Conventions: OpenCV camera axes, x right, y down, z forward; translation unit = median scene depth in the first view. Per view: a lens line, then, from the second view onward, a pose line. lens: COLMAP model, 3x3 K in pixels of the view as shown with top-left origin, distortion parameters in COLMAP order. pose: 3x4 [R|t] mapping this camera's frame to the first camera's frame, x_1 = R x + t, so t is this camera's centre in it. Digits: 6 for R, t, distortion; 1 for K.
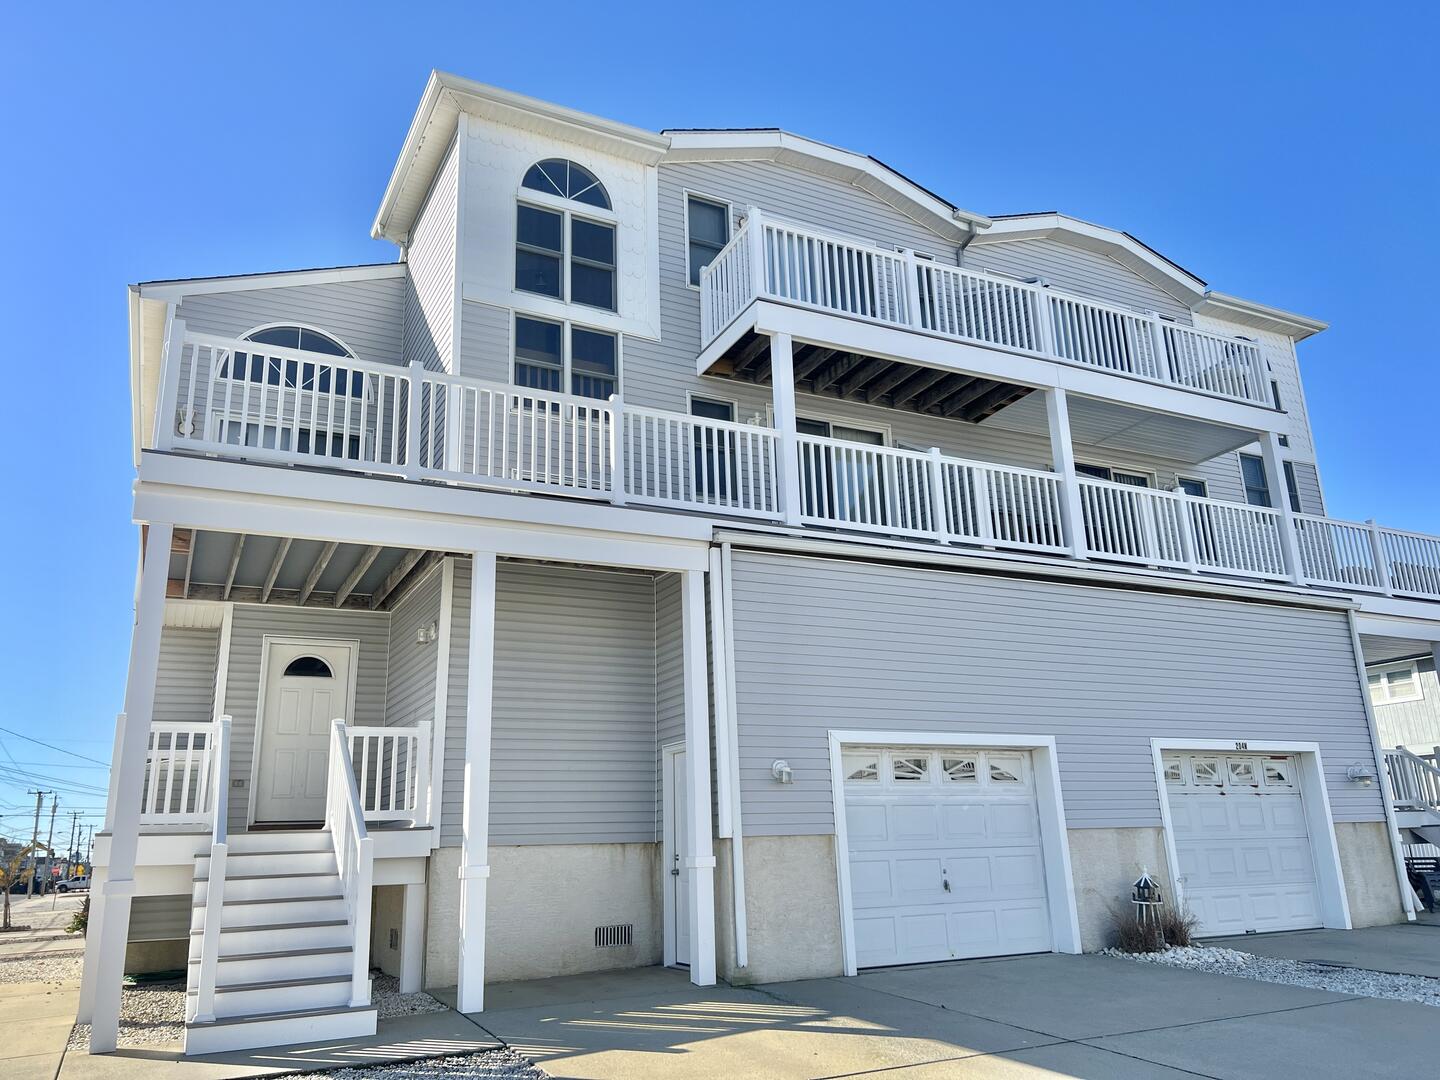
lens RADIAL K [[1091.9, 0, 725.8], [0, 1091.9, 545.2], [0, 0, 1]] dist [0.048279, -0.051792]
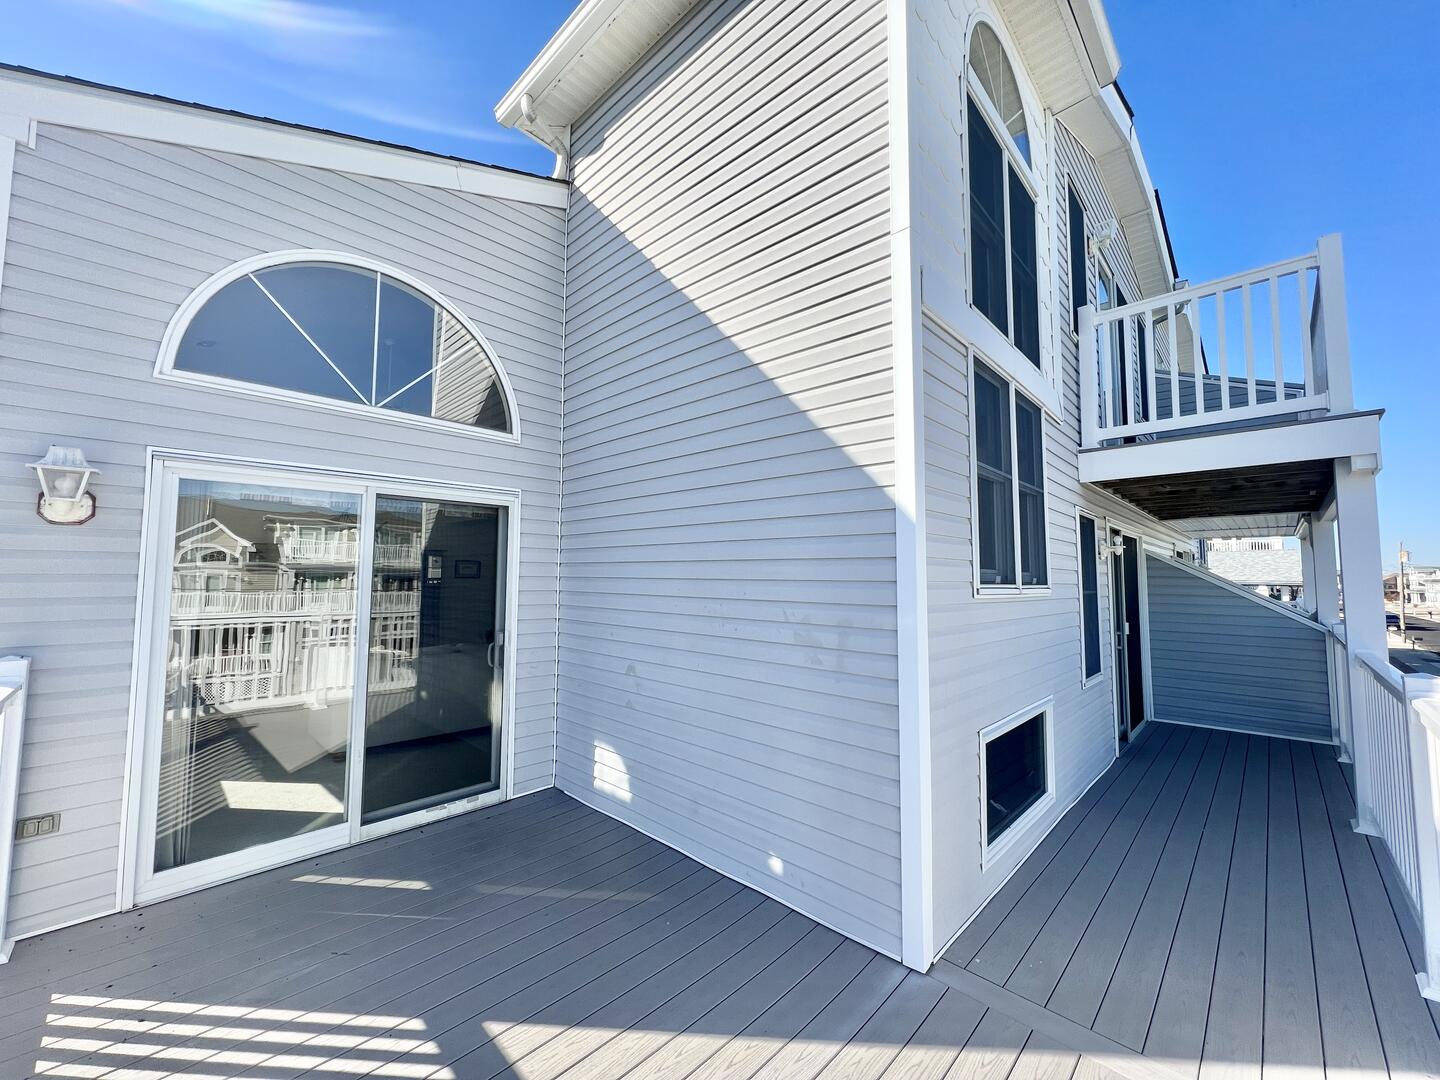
lens RADIAL K [[568.8, 0, 719.1], [0, 568.8, 541.6], [0, 0, 1]] dist [-0.002769, 0.000284]
pose [[0.940950, 0.056980, 0.333716, -0.360556], [-0.123998, 0.975241, 0.183108, -0.162527], [-0.315020, -0.213676, 0.924719, 0.777562]]
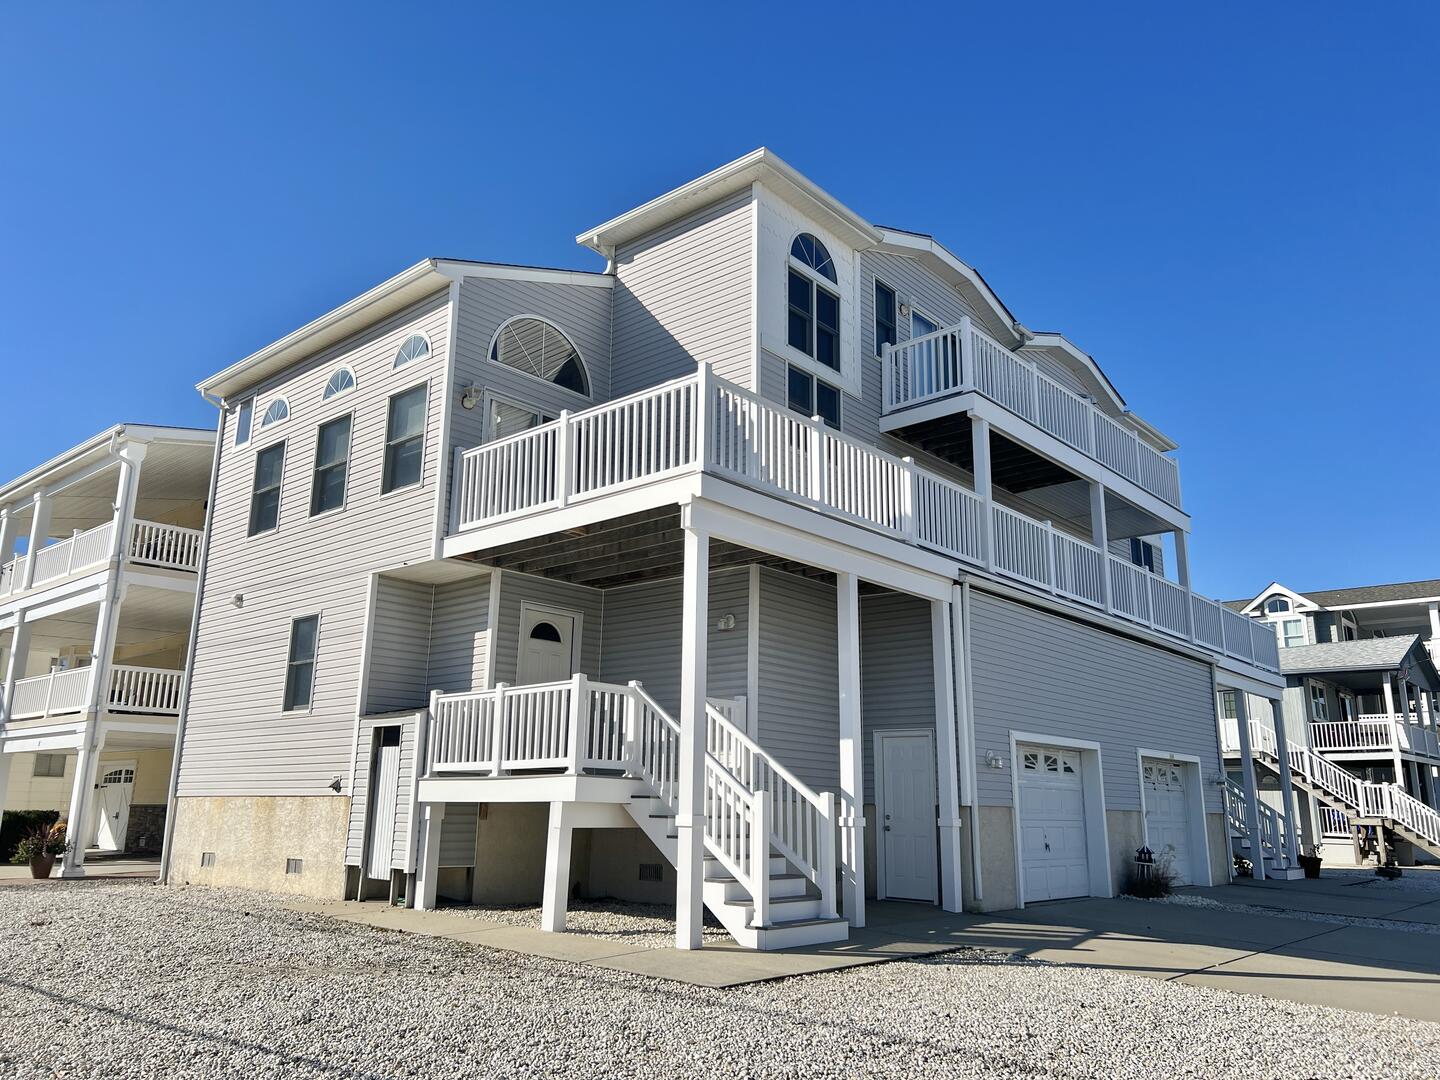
lens RADIAL K [[1091.9, 0, 713.9], [0, 1091.9, 548.0], [0, 0, 1]] dist [0.048279, -0.051792]
pose [[0.928712, 0.132697, 0.346246, -0.643131], [-0.145153, 0.989357, 0.010170, -0.011176], [-0.341211, -0.059704, 0.938089, -0.110795]]
